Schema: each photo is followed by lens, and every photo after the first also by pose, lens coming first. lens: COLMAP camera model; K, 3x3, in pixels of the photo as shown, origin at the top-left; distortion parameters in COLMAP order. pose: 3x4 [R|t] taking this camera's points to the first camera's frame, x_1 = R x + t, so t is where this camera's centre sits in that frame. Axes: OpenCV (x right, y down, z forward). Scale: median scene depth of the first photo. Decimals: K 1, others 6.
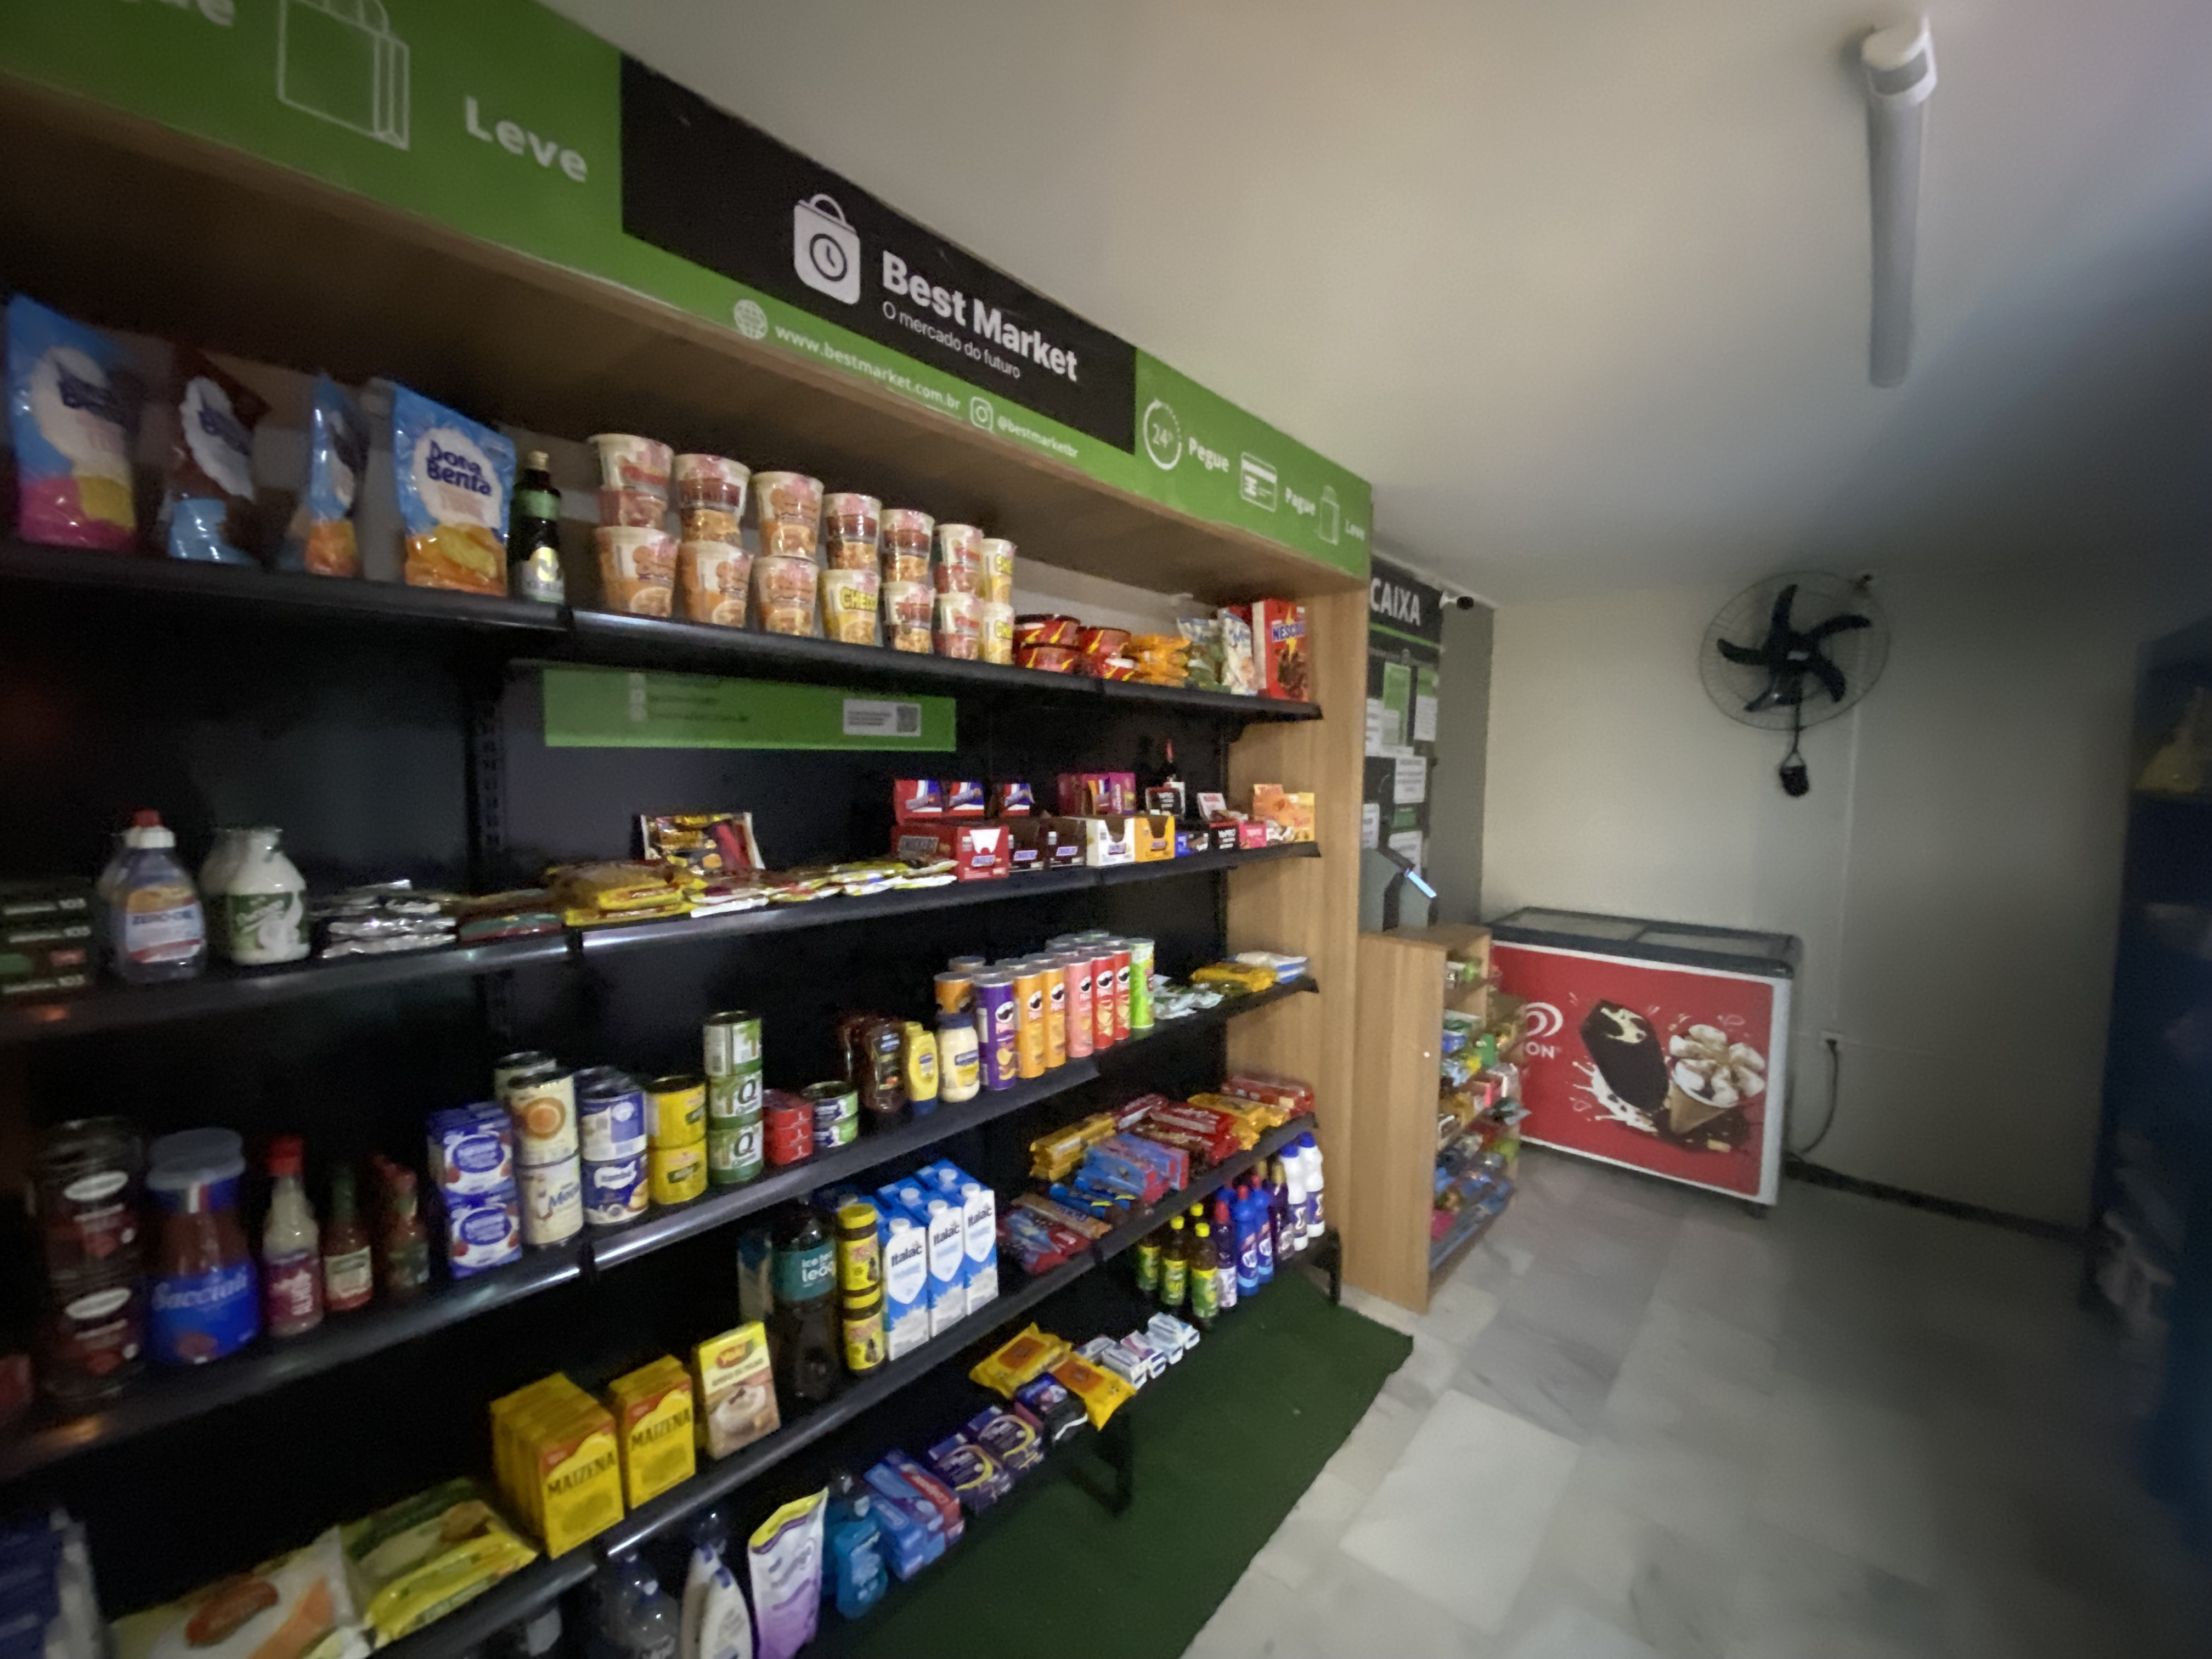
lens RADIAL K [[891.5, 0, 1098.9], [0, 891.5, 822.9], [0, 0, 1]] dist [0.012513, -0.015666]
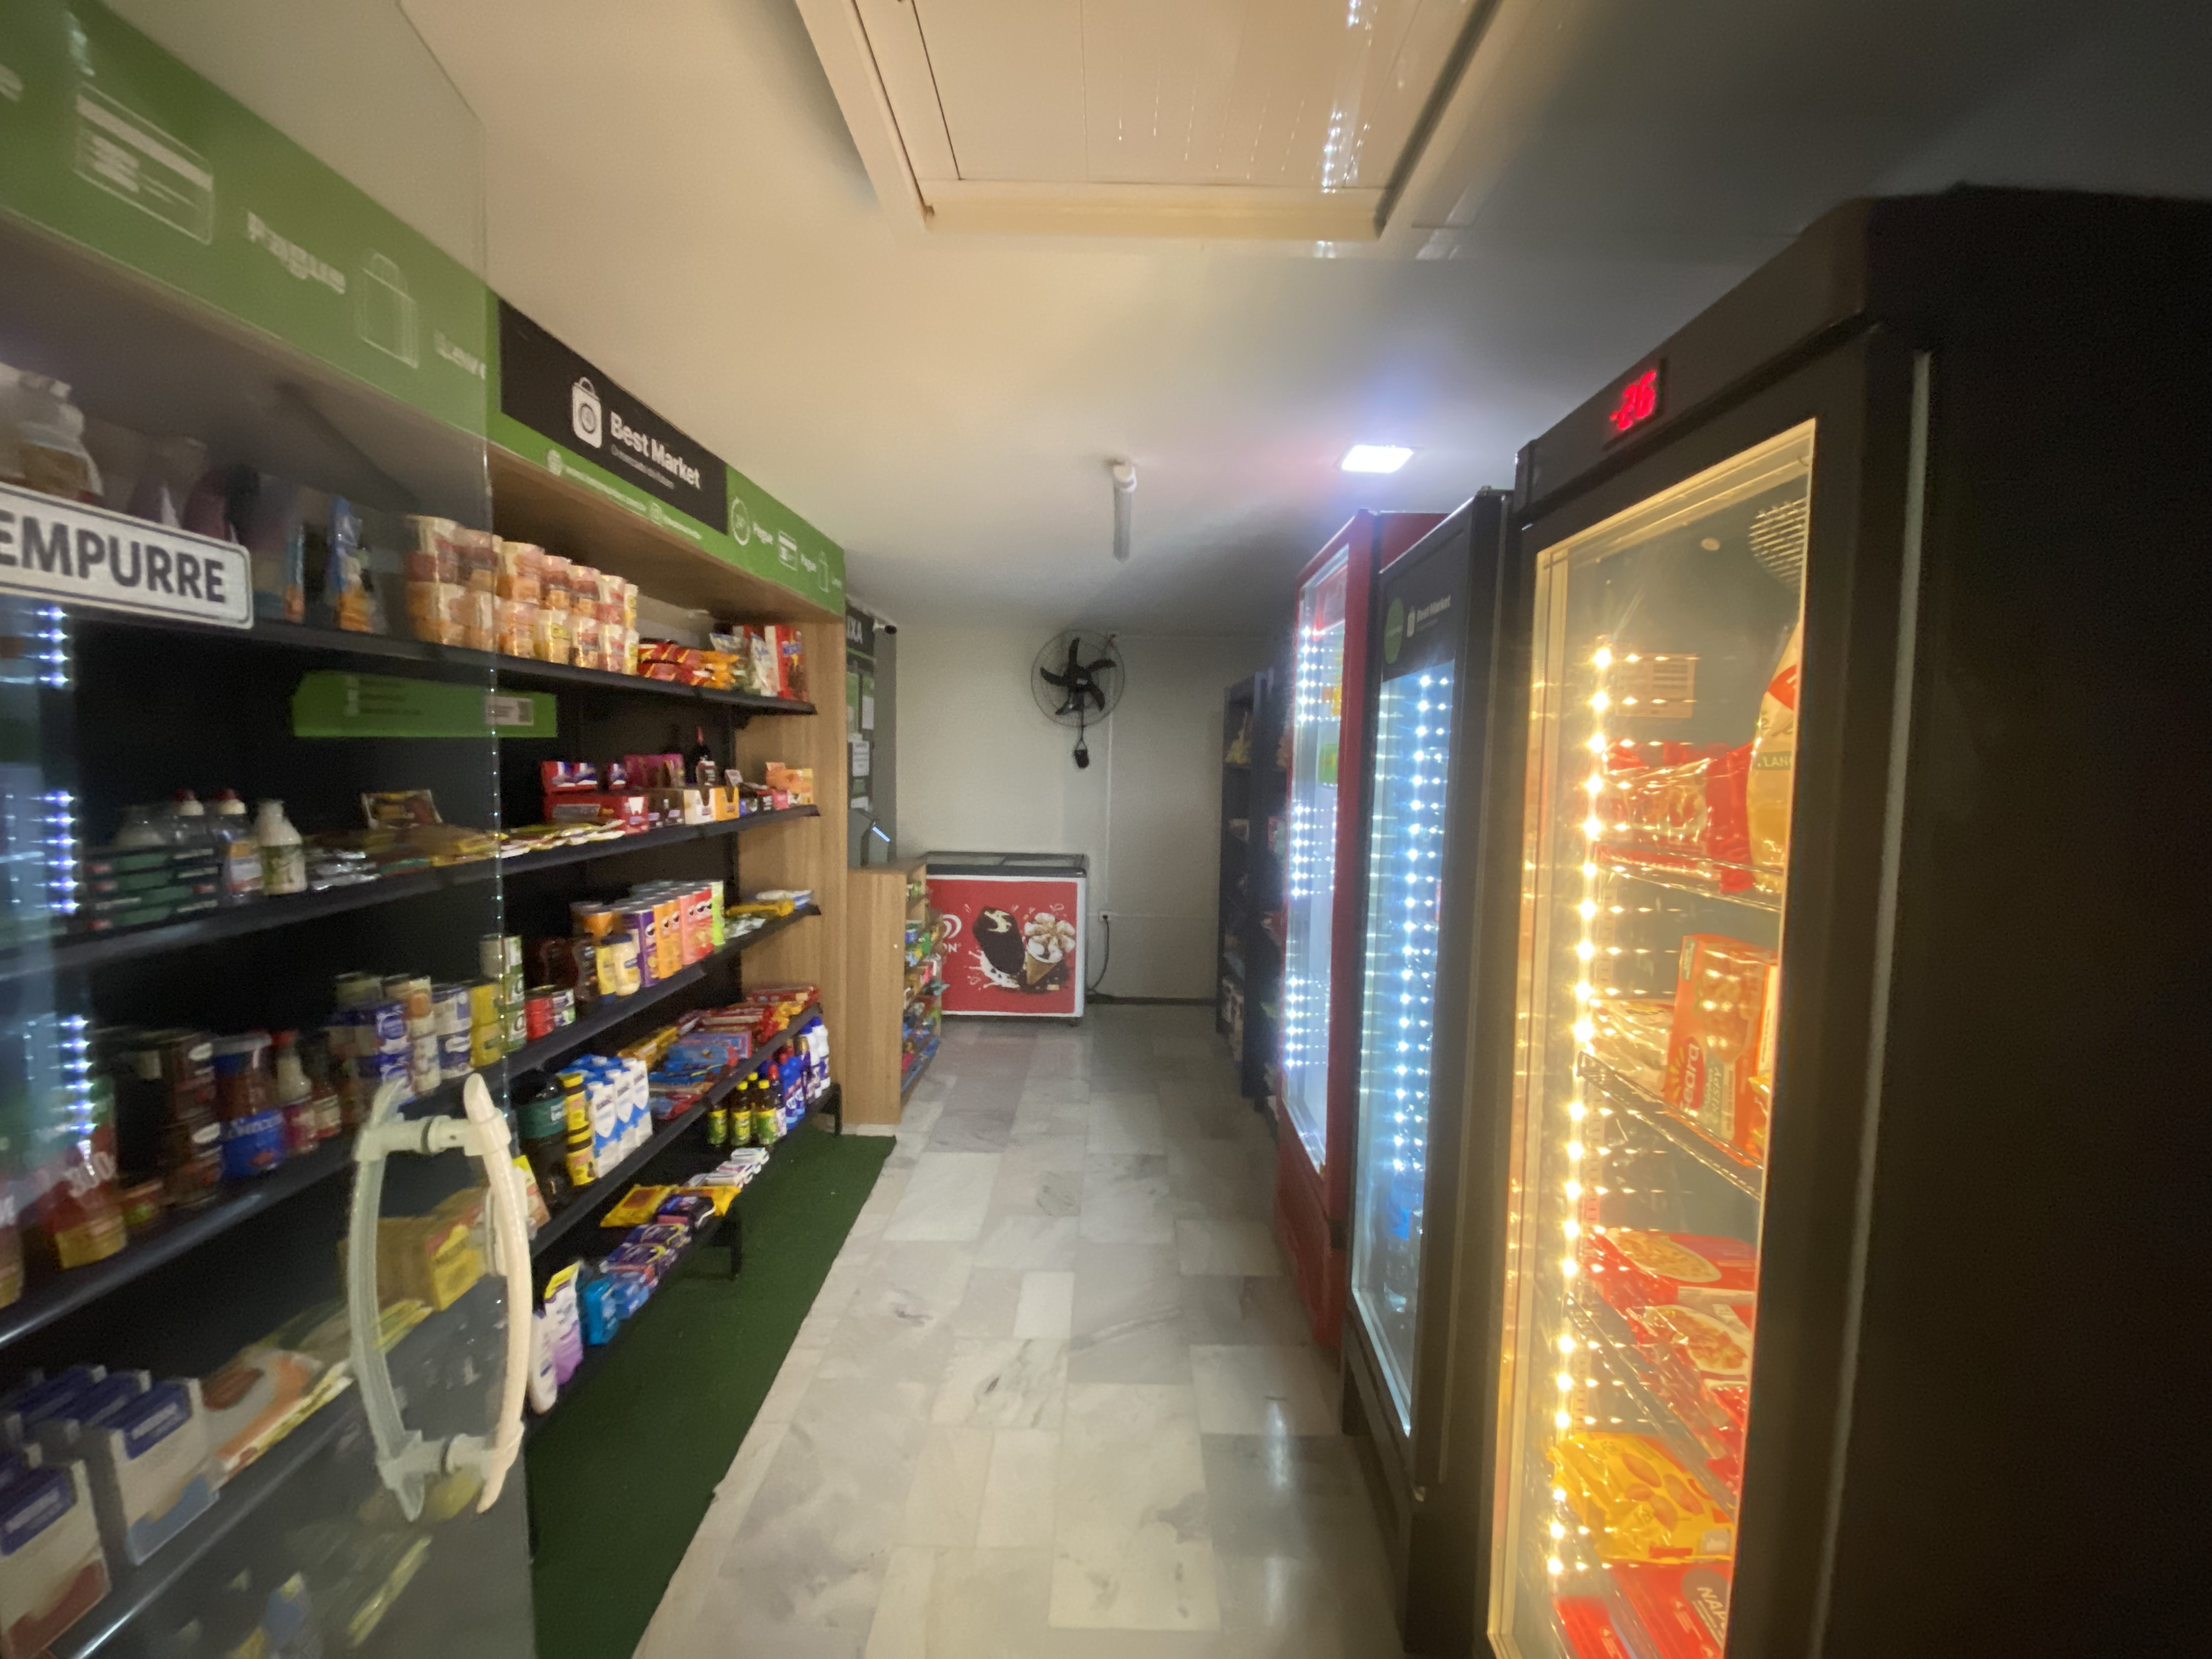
lens RADIAL K [[891.5, 0, 1116.1], [0, 891.5, 827.8], [0, 0, 1]] dist [0.012513, -0.015666]
pose [[0.757817, -0.051741, 0.650413, -0.407155], [0.029357, 0.998545, 0.045230, 0.011682], [-0.651807, -0.015182, 0.758233, -0.468360]]
